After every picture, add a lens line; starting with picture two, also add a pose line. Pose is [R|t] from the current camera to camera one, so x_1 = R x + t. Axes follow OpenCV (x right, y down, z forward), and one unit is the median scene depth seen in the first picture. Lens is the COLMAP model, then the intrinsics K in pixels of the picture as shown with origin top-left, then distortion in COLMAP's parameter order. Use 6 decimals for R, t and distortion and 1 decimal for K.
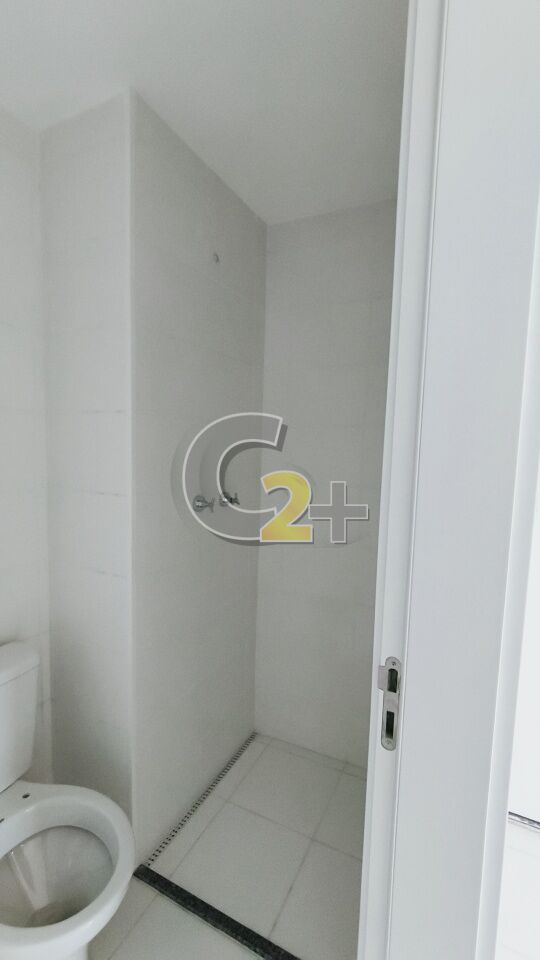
lens RADIAL K [[426.2, 0, 269.1], [0, 426.2, 483.5], [0, 0, 1]] dist [0.003633, 0.001244]
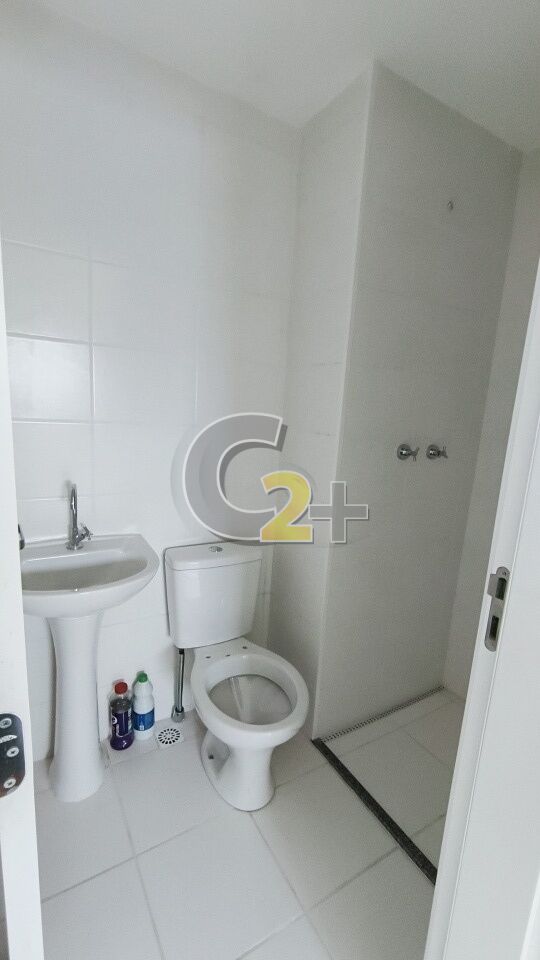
lens RADIAL K [[426.2, 0, 269.3], [0, 426.2, 480.0], [0, 0, 1]] dist [0.003633, 0.001244]
pose [[0.839763, 0.113251, -0.531010, 0.170269], [-0.081745, 0.993228, 0.082556, 0.076007], [0.536764, -0.025920, 0.843334, -0.103858]]
